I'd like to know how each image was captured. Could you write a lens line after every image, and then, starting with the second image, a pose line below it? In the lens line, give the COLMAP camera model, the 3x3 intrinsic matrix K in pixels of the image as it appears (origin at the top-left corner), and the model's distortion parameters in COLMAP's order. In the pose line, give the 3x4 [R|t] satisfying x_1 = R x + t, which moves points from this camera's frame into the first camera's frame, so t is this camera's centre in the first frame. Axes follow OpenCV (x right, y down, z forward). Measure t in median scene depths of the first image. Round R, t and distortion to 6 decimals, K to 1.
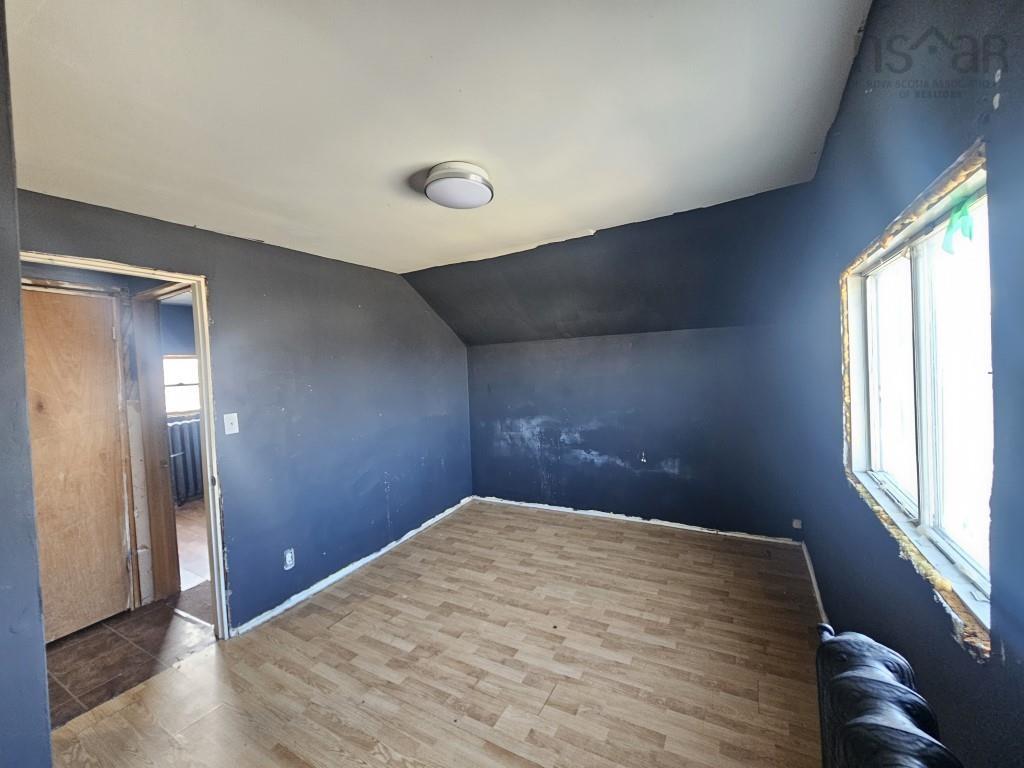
lens RADIAL K [[420.0, 0, 508.0], [0, 420.0, 382.4], [0, 0, 1]] dist [0.002078, 0.000293]
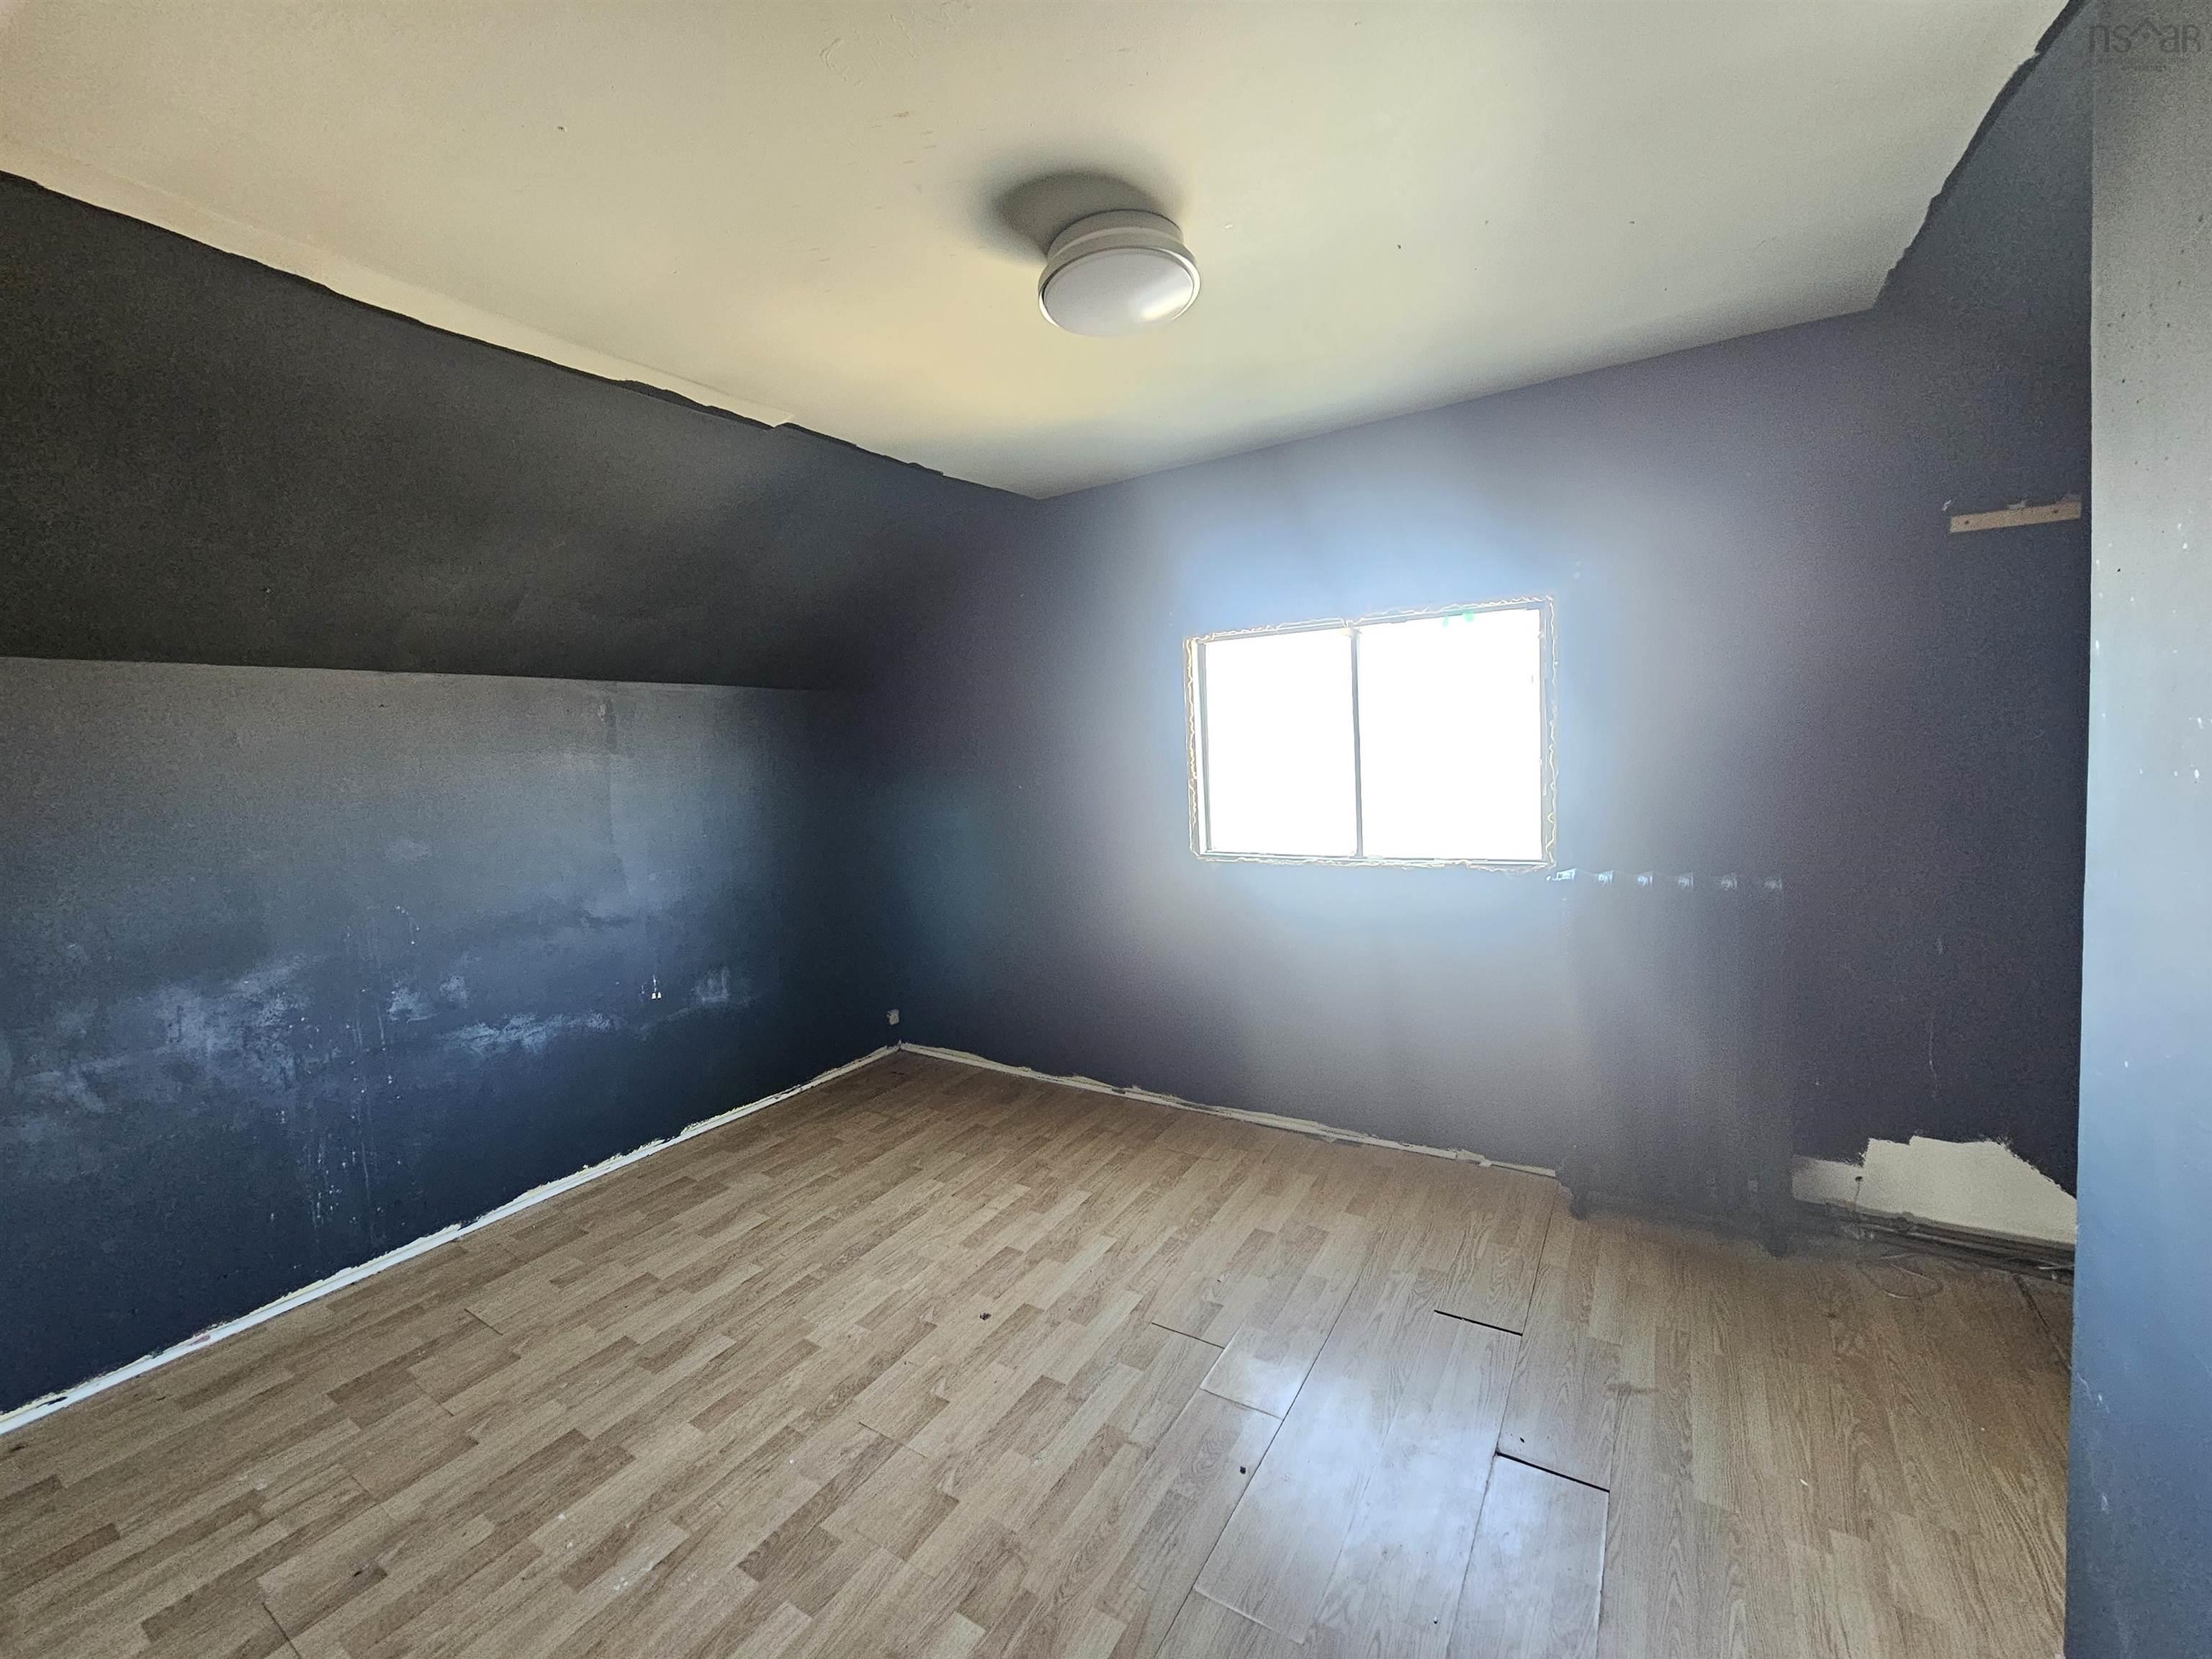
lens RADIAL K [[905.9, 0, 1106.0], [0, 905.9, 829.5], [0, 0, 1]] dist [0.002581, 0.000178]
pose [[0.027204, -0.041514, 0.998767, -0.618532], [0.086933, 0.995450, 0.039008, 0.032654], [-0.995843, 0.085765, 0.030689, 0.602360]]
